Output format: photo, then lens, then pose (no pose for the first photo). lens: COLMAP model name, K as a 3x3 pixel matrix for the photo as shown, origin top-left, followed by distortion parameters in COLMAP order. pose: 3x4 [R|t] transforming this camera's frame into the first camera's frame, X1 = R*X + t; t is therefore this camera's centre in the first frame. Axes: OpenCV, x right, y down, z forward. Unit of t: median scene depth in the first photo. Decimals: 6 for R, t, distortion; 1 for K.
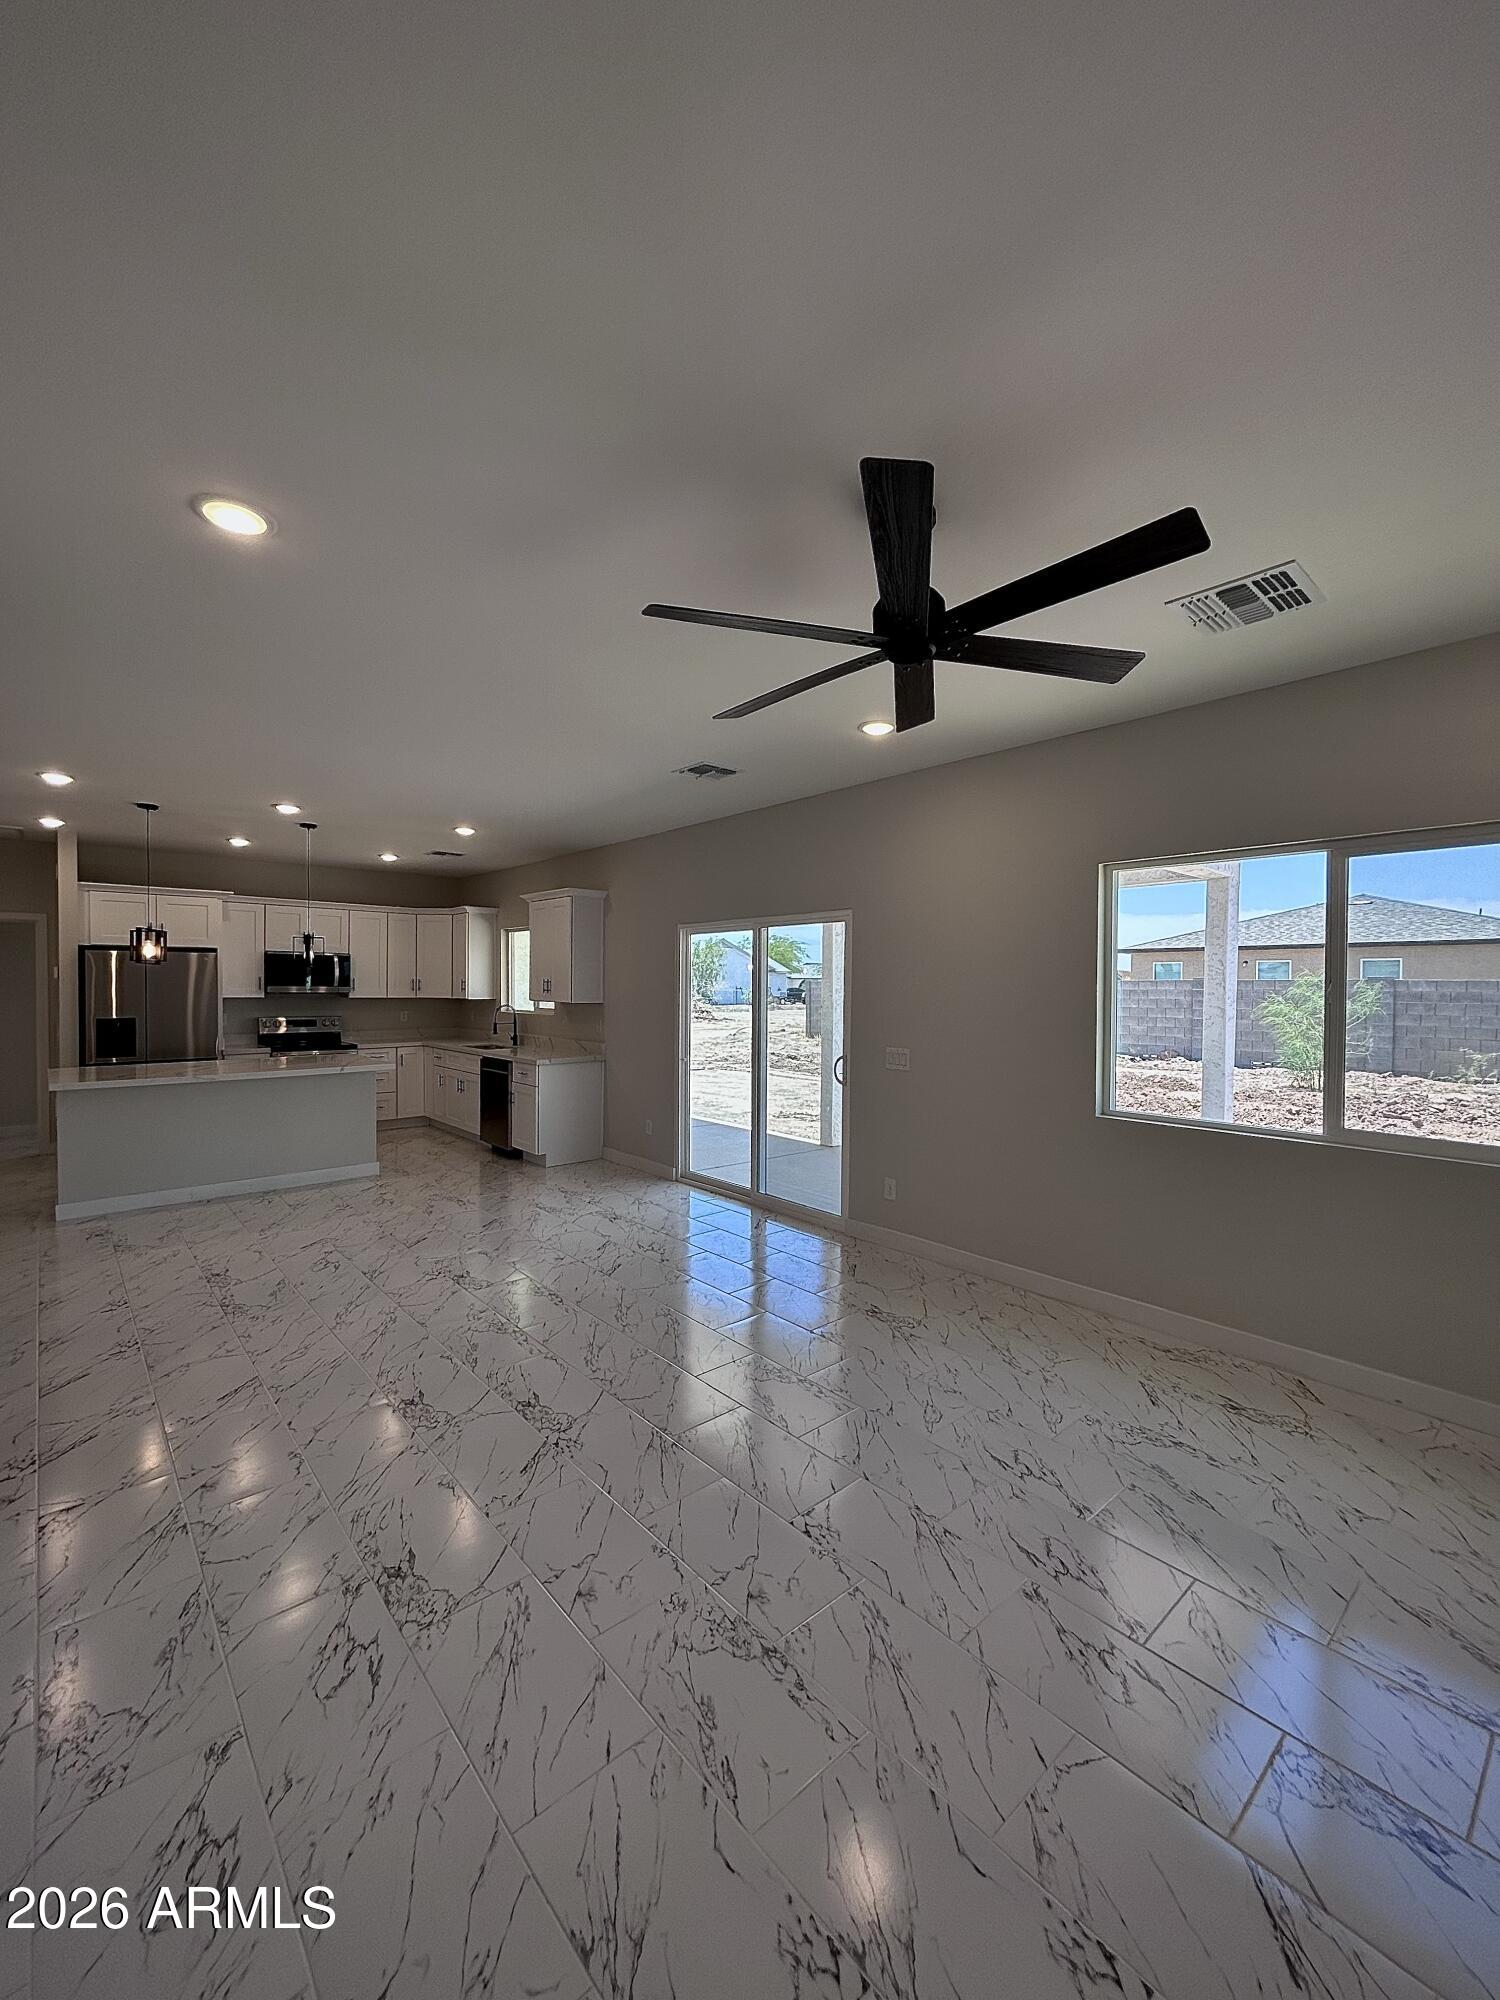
lens RADIAL K [[804.7, 0, 752.7], [0, 804.7, 998.3], [0, 0, 1]] dist [0.001609, 0.000547]
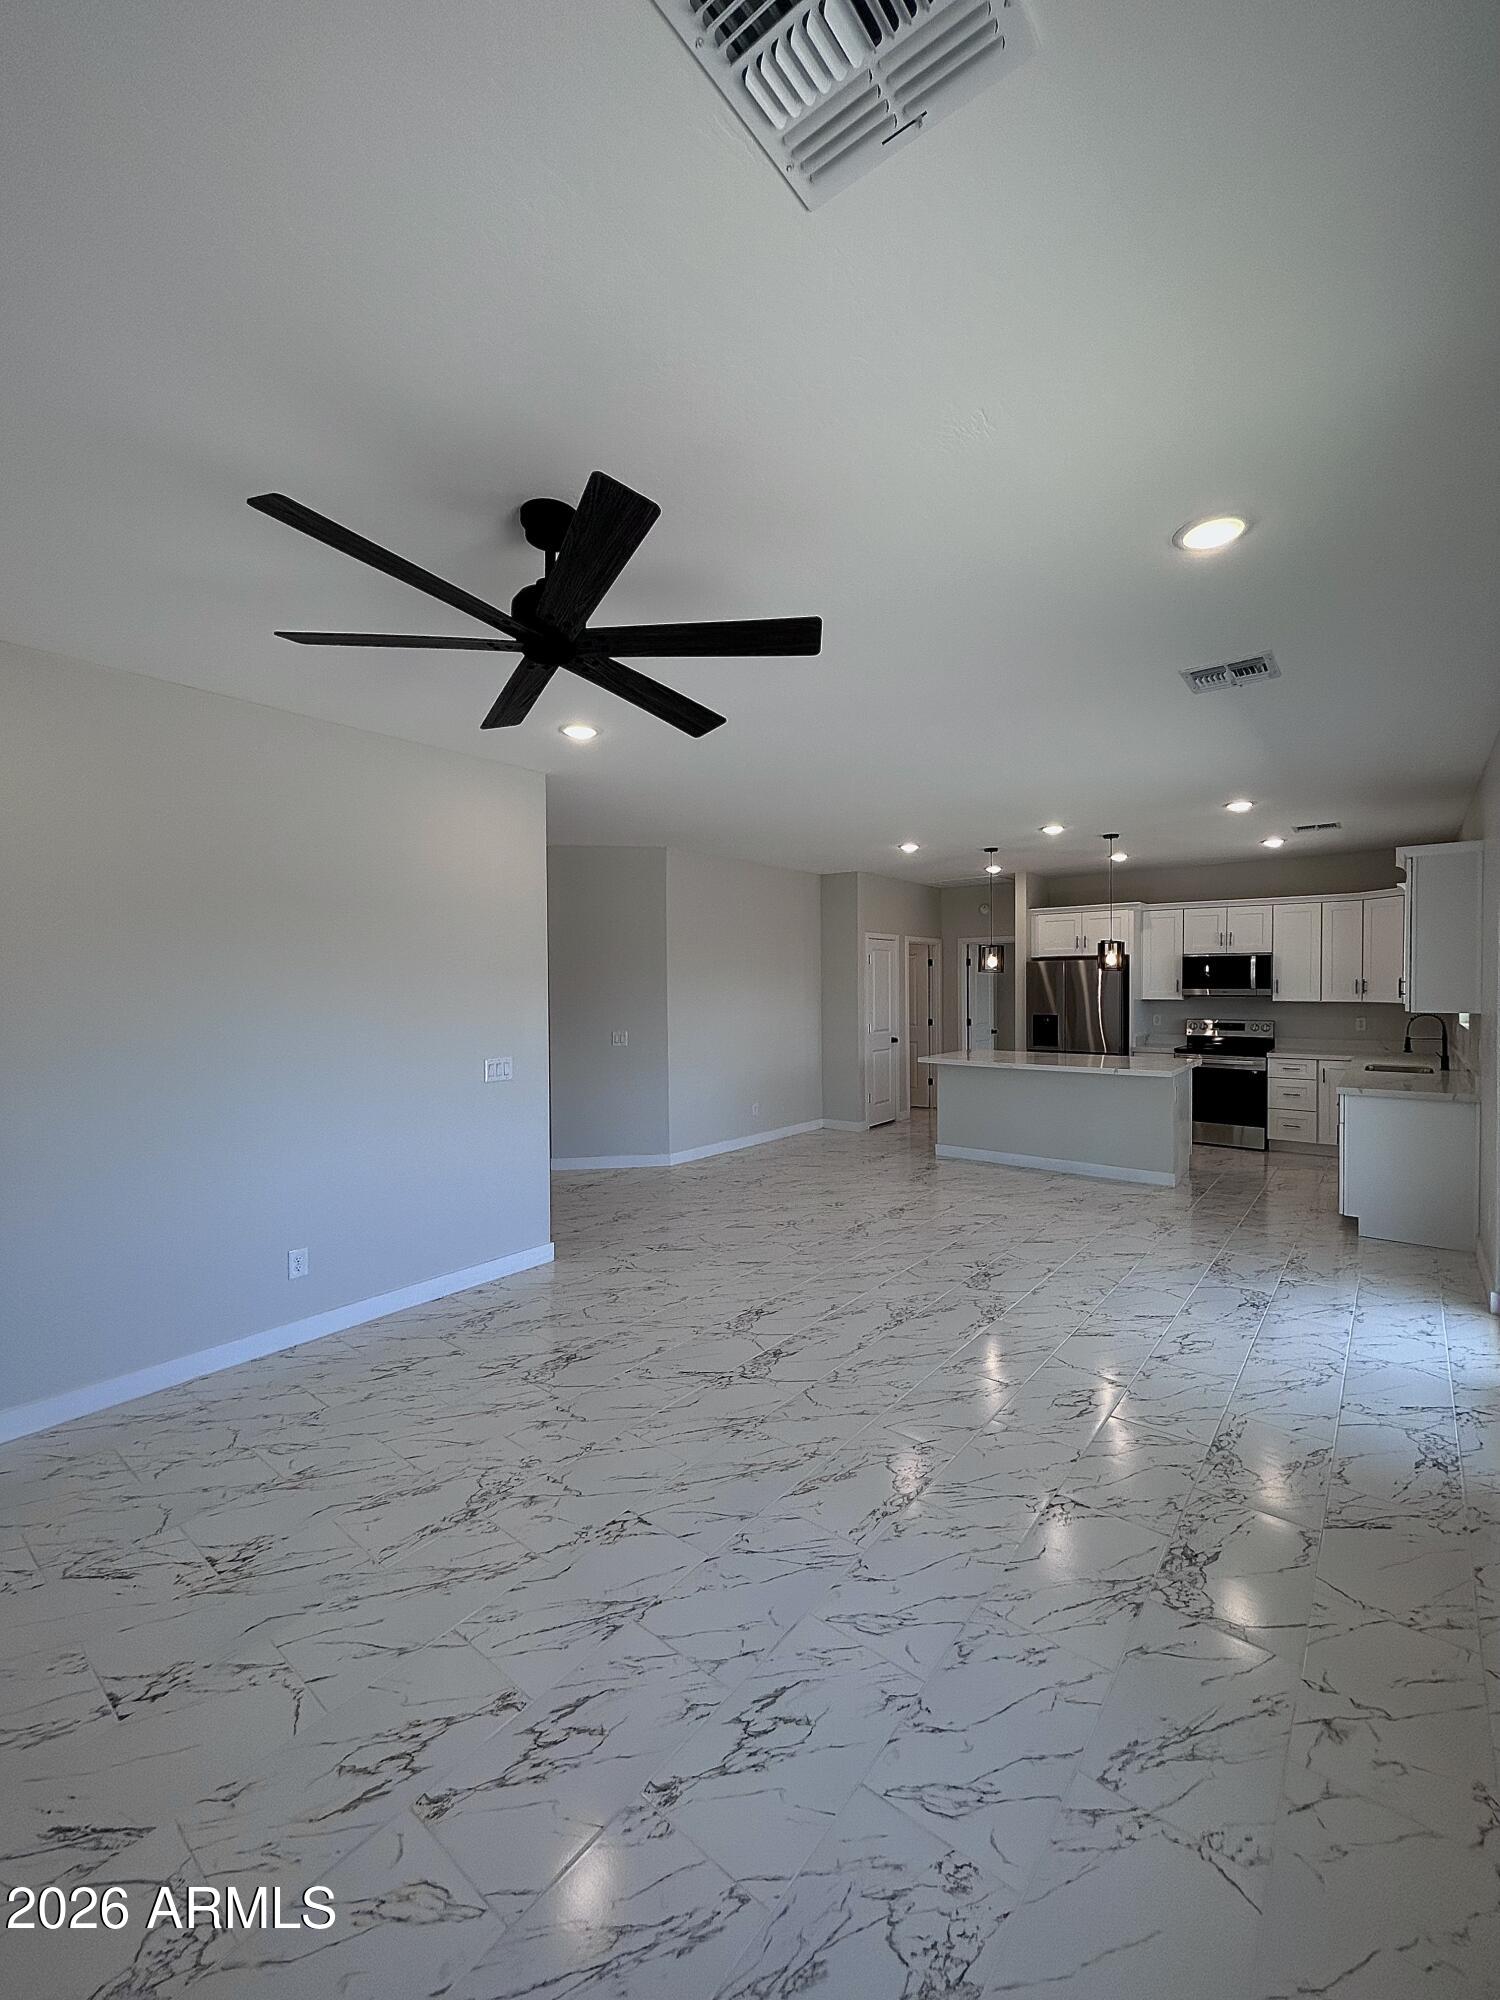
lens RADIAL K [[804.7, 0, 752.7], [0, 804.7, 998.3], [0, 0, 1]] dist [0.001609, 0.000547]
pose [[0.172361, 0.006855, -0.985010, 0.481444], [-0.007492, 0.999956, 0.005648, -0.007546], [0.985005, 0.006406, 0.172404, 0.429951]]
